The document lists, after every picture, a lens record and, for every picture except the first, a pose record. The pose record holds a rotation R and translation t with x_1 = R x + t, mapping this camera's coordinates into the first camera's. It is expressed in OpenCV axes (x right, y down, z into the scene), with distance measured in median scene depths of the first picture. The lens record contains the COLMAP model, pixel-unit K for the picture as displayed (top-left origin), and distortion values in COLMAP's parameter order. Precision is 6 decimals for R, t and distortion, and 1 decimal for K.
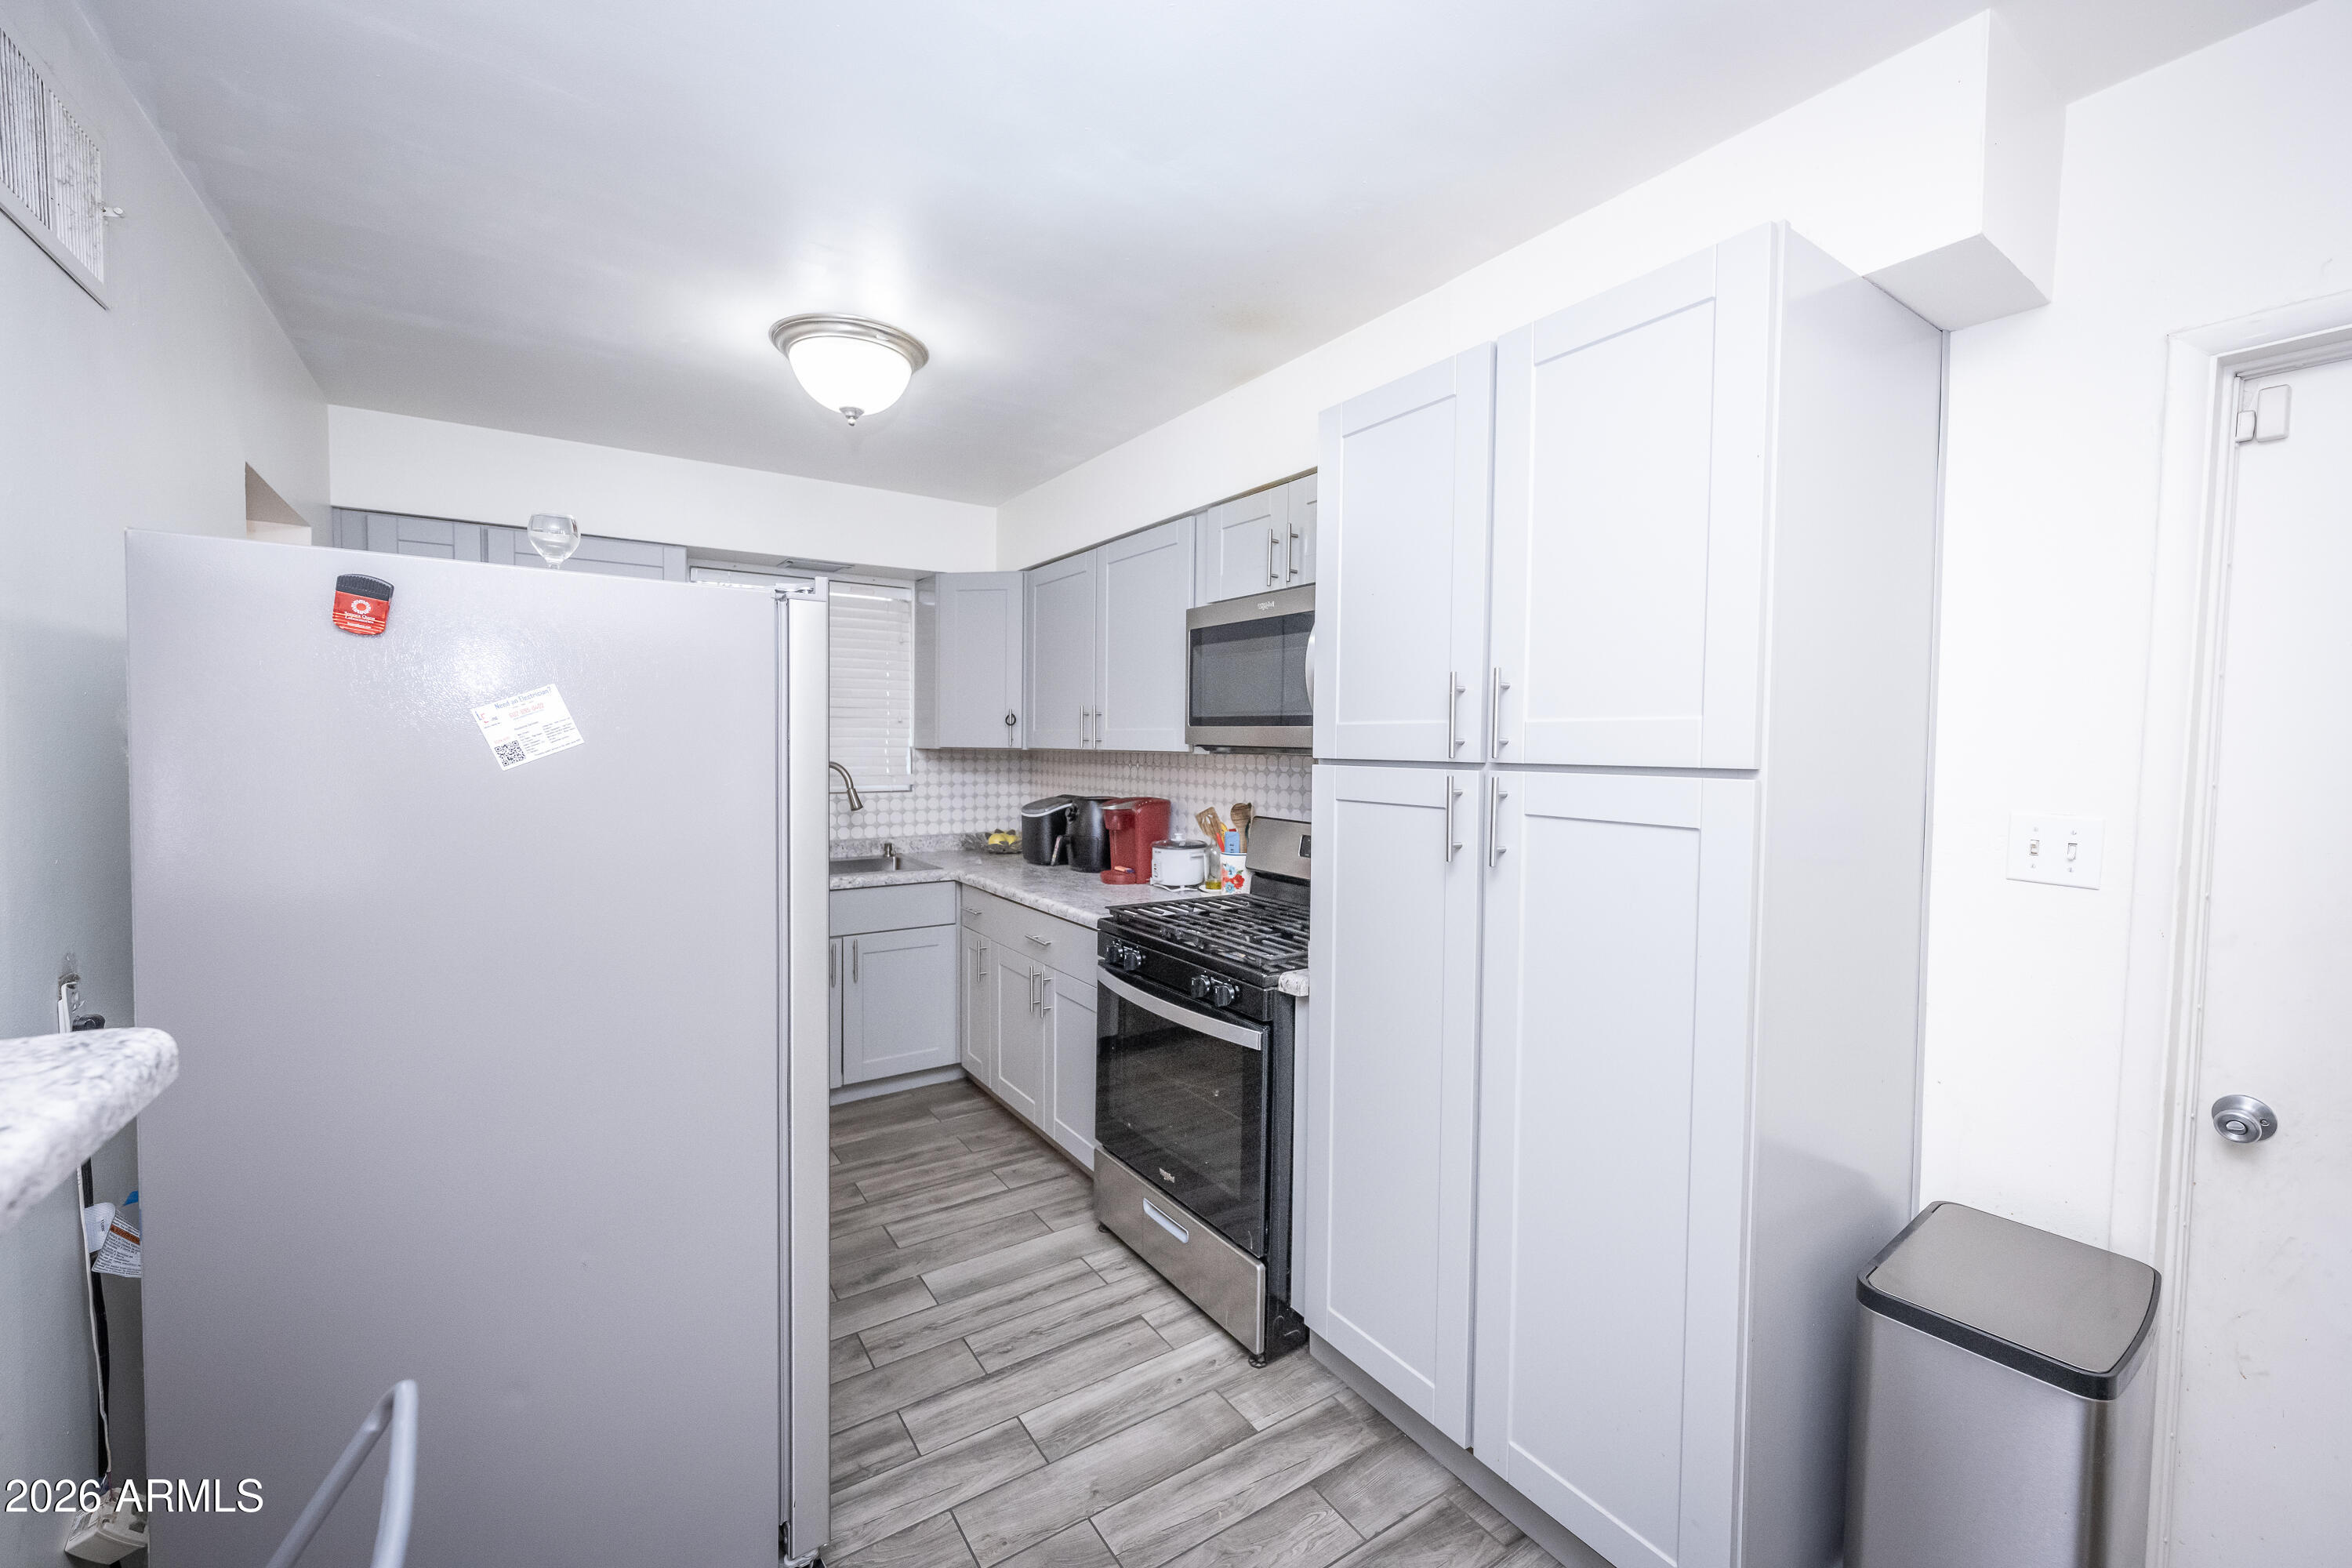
lens RADIAL K [[933.2, 0, 1179.6], [0, 933.2, 781.5], [0, 0, 1]] dist [-0.003167, -0.000050]
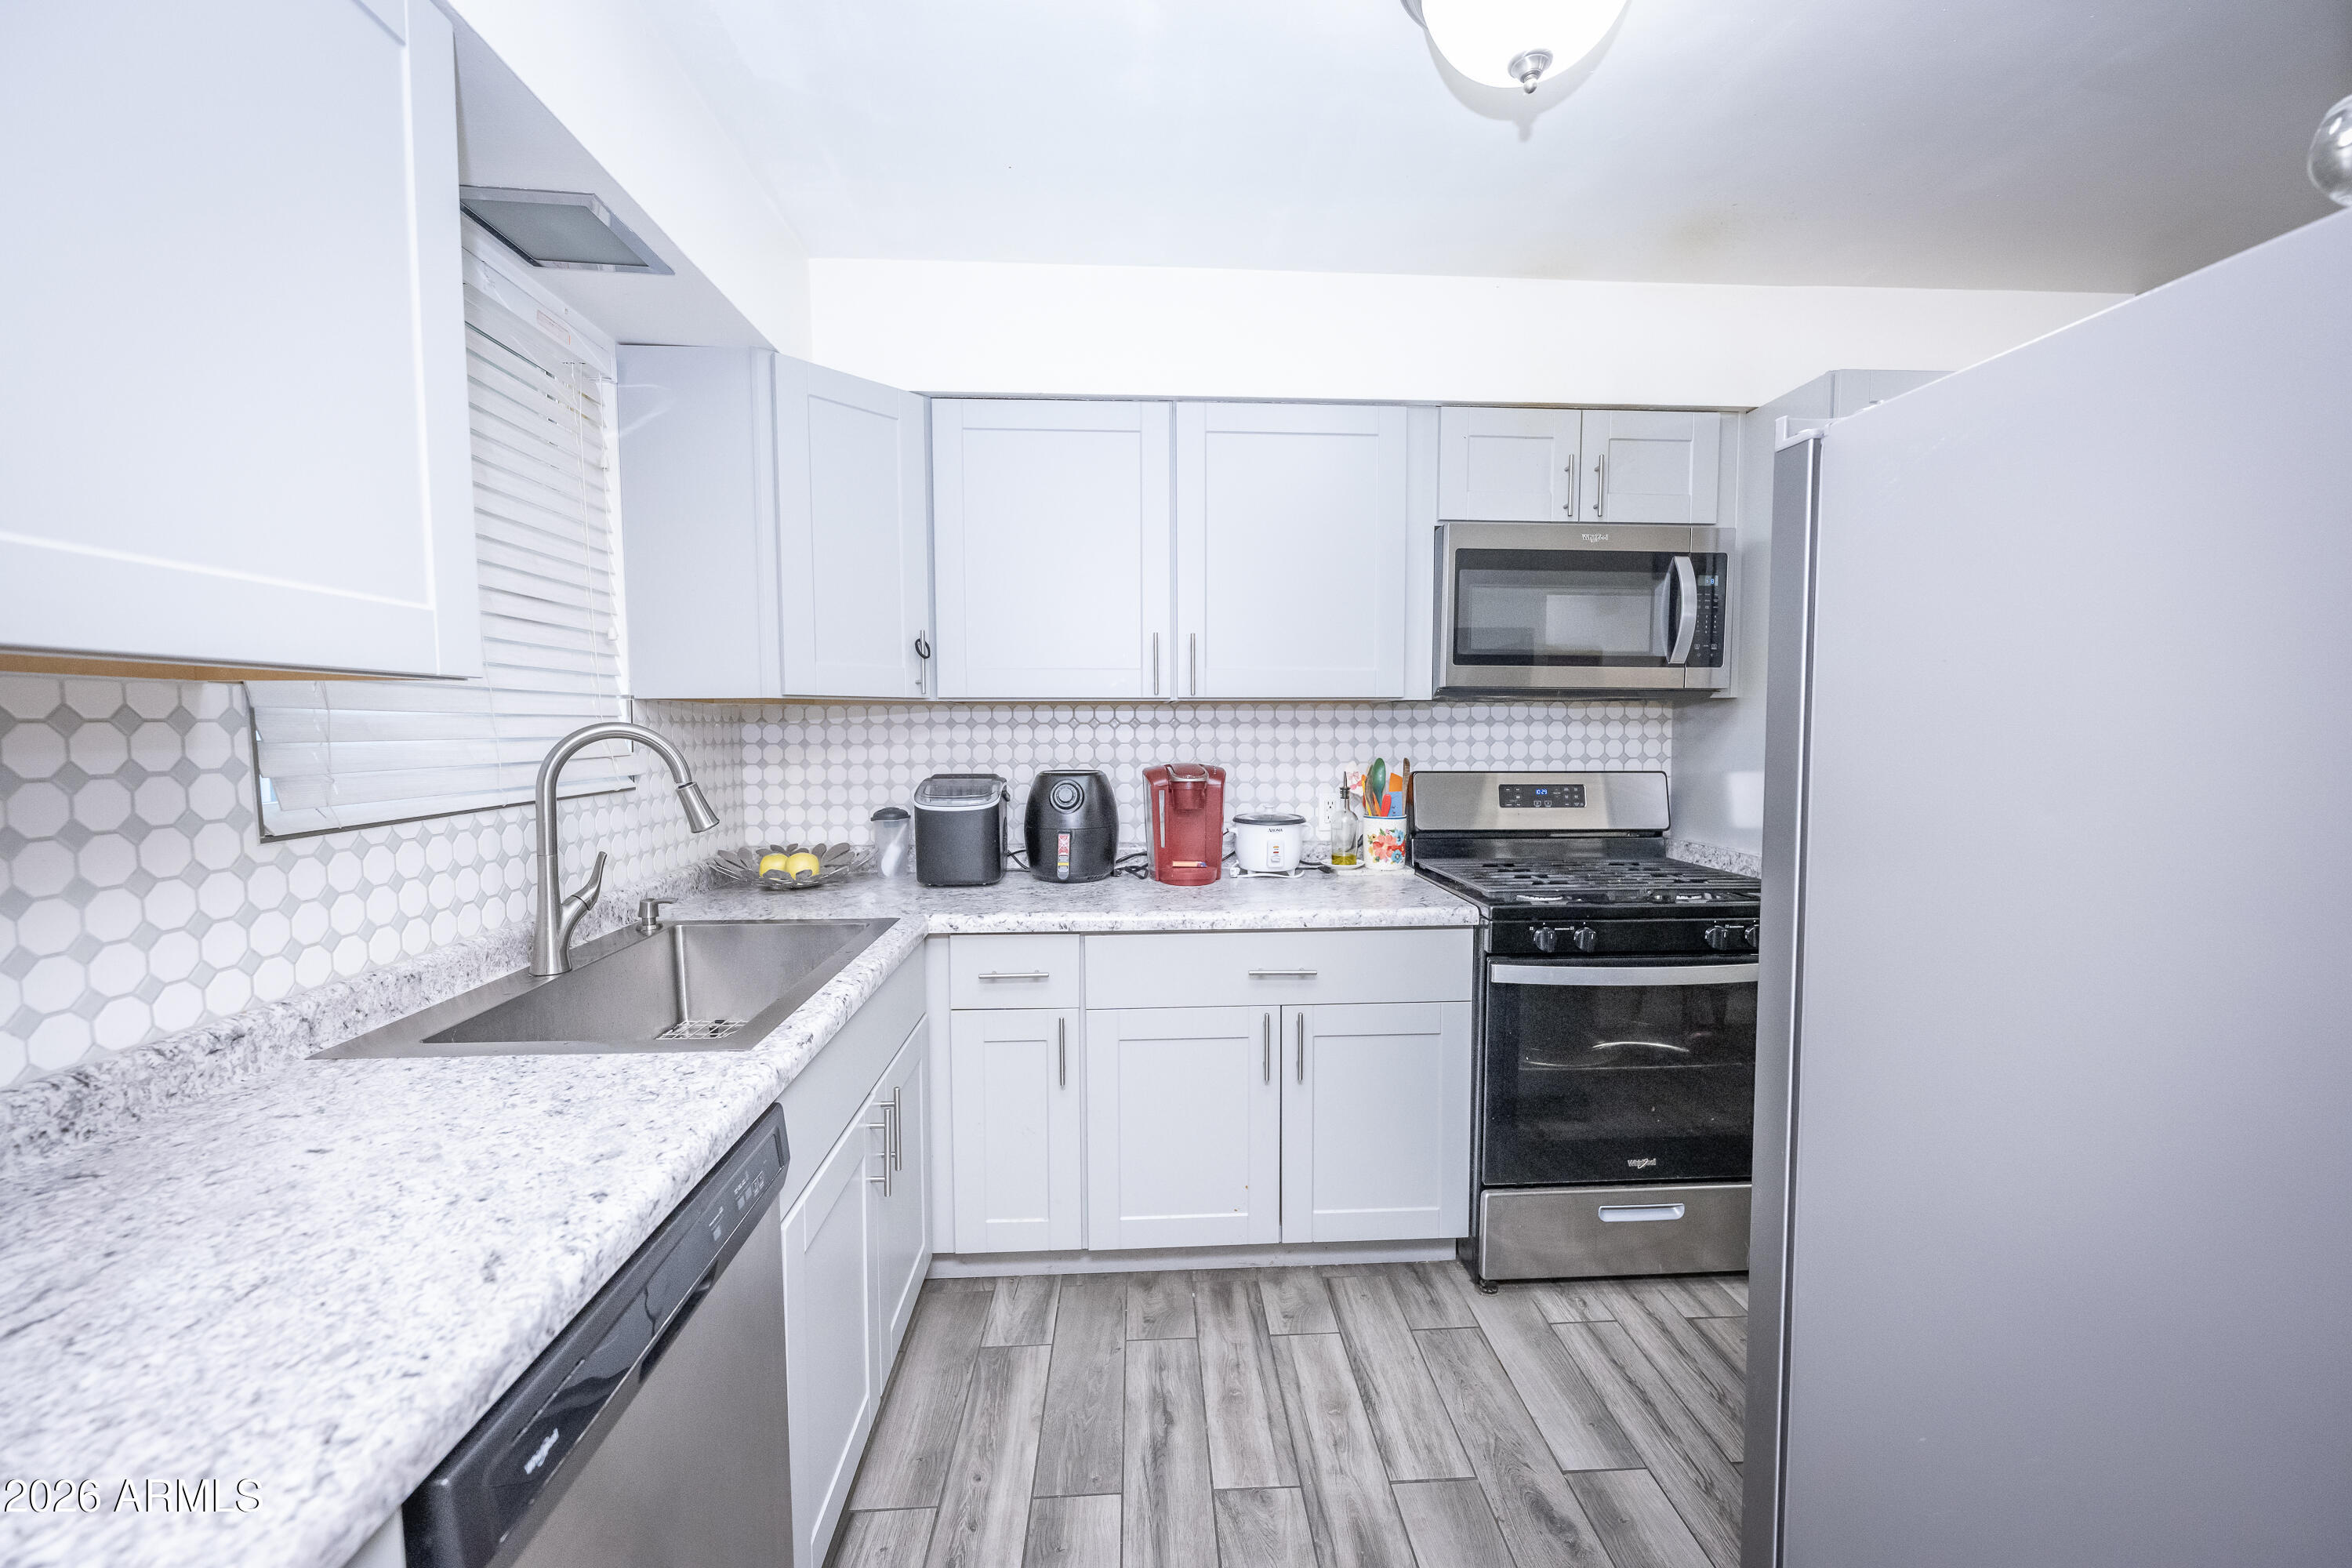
lens RADIAL K [[933.2, 0, 1186.1], [0, 933.2, 783.7], [0, 0, 1]] dist [-0.003167, -0.000050]
pose [[0.511248, -0.067714, 0.856762, -0.683953], [0.043117, 0.997657, 0.053121, -0.006168], [-0.858351, 0.009783, 0.512969, 0.633580]]
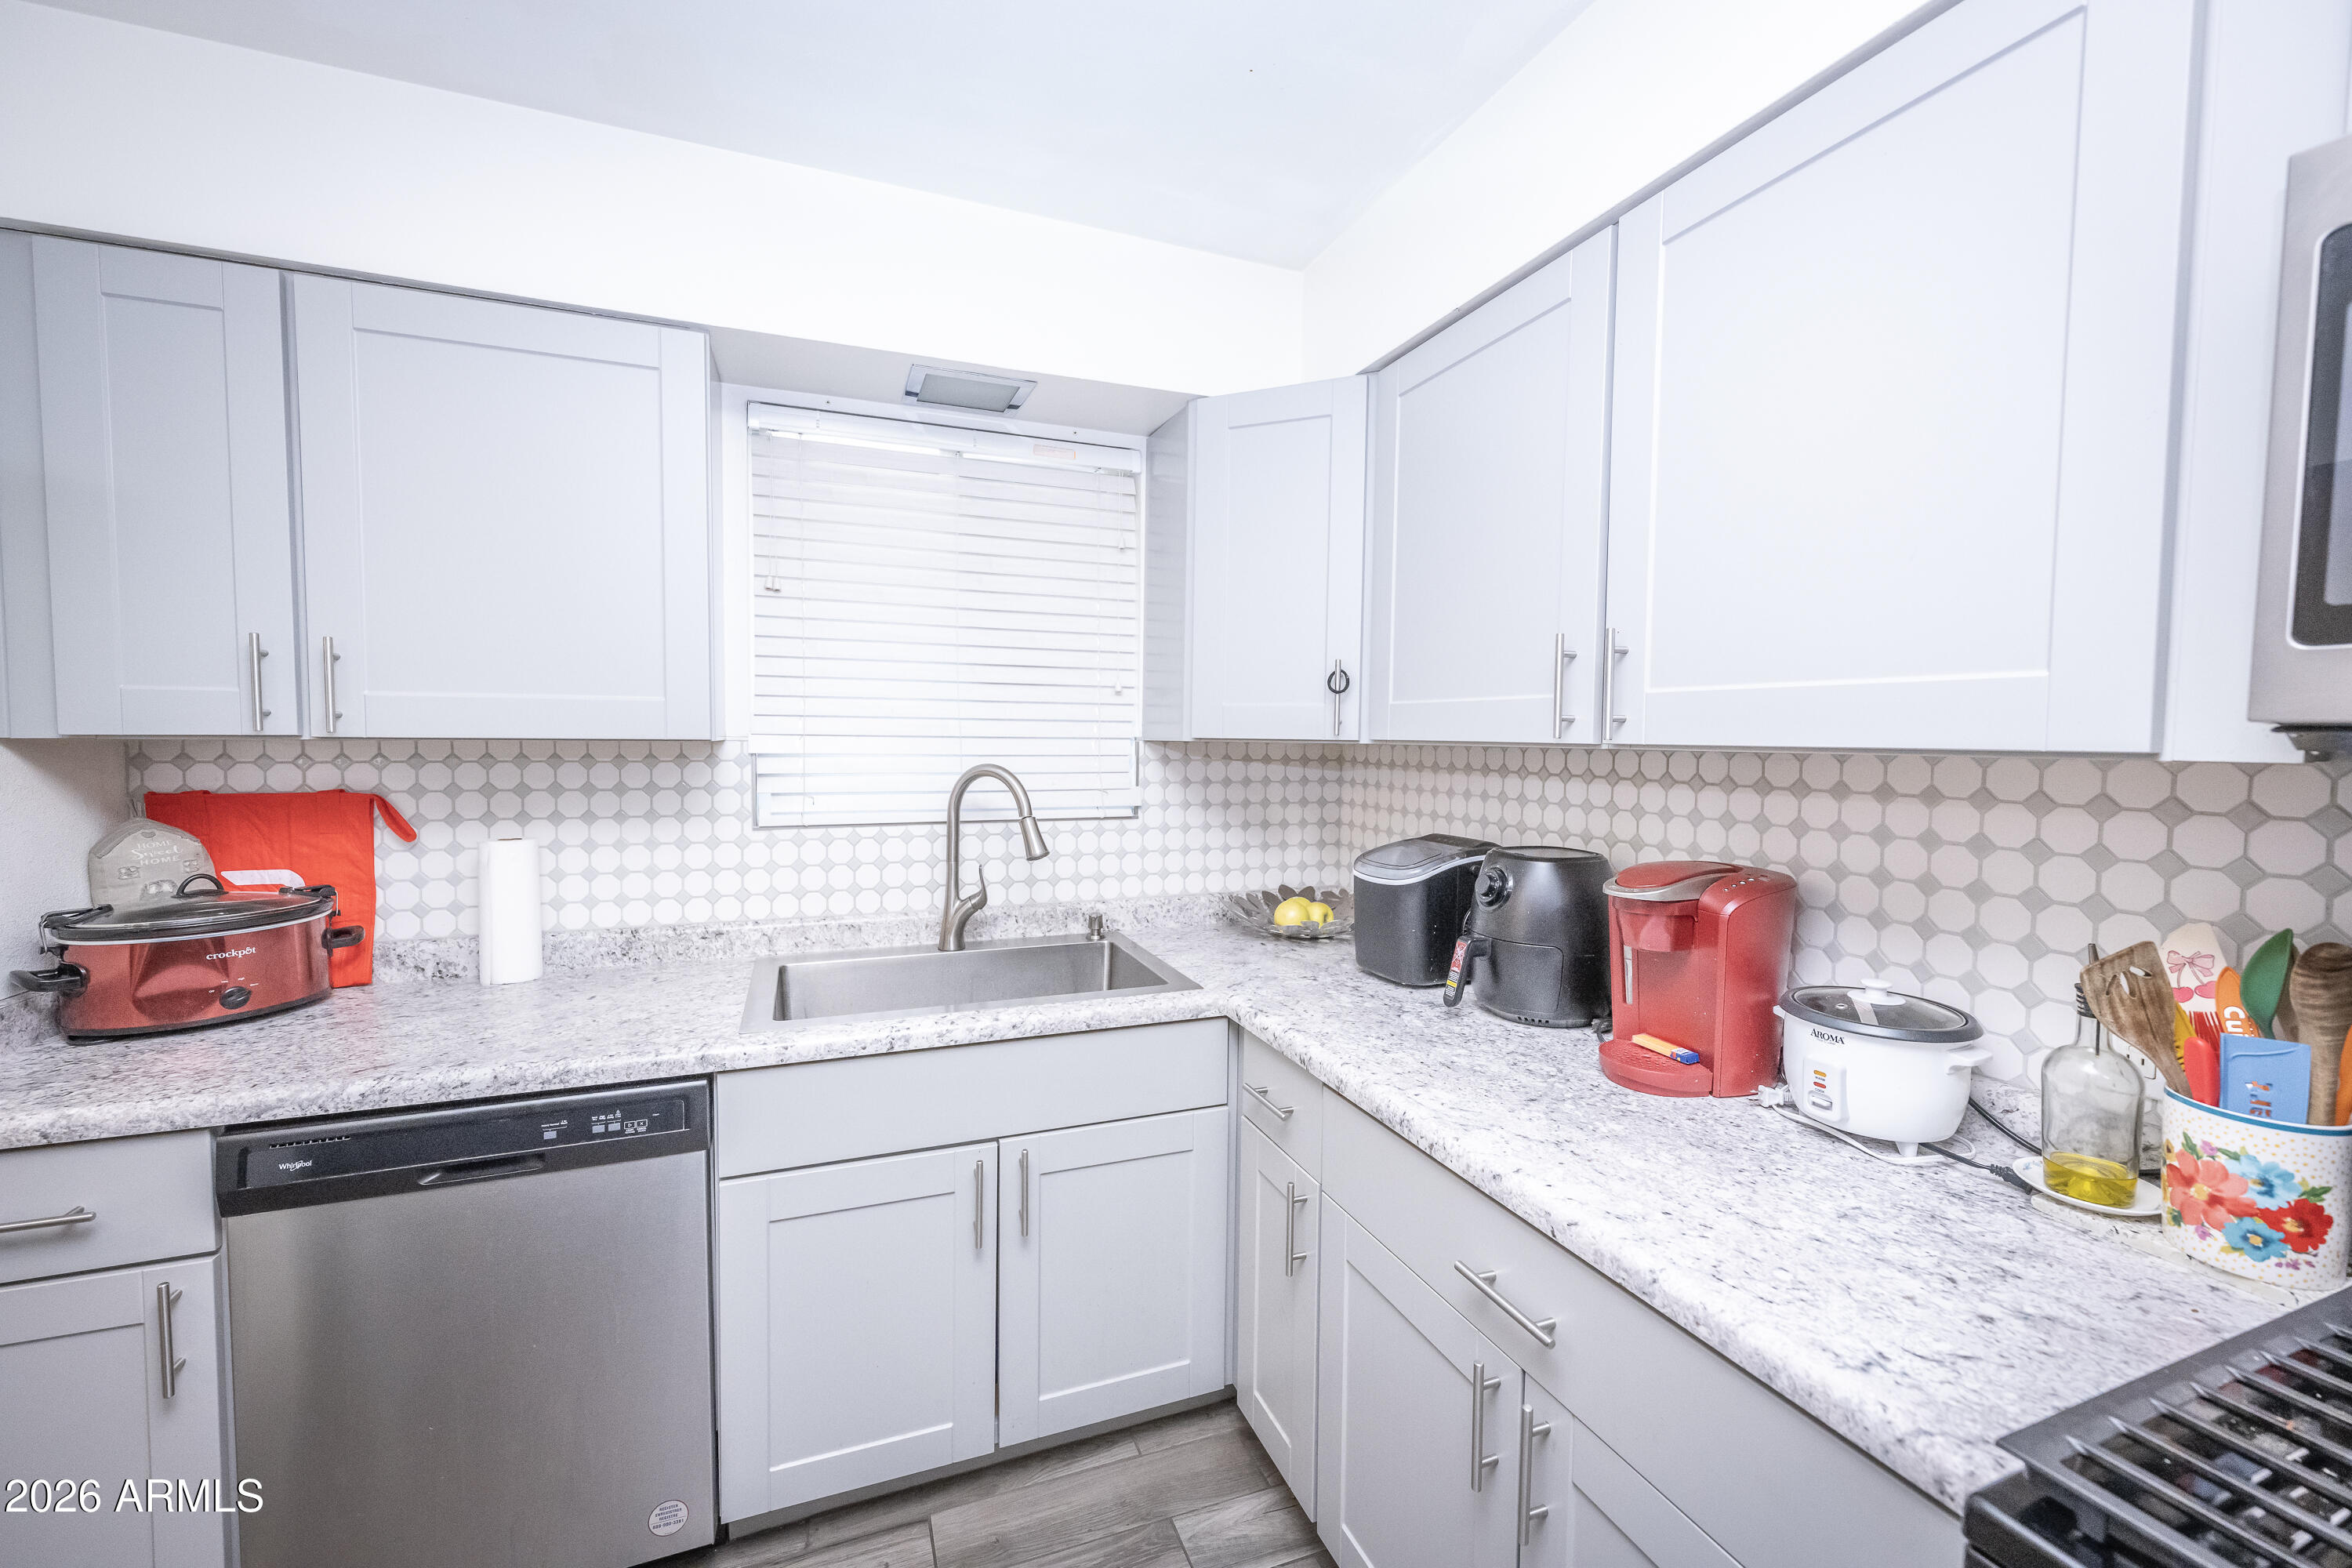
lens RADIAL K [[933.2, 0, 1170.8], [0, 933.2, 778.7], [0, 0, 1]] dist [-0.003167, -0.000050]
pose [[0.974097, 0.010427, -0.225890, -0.175995], [-0.009539, 0.999942, 0.005022, -0.019487], [0.225929, -0.002737, 0.974140, 0.571894]]
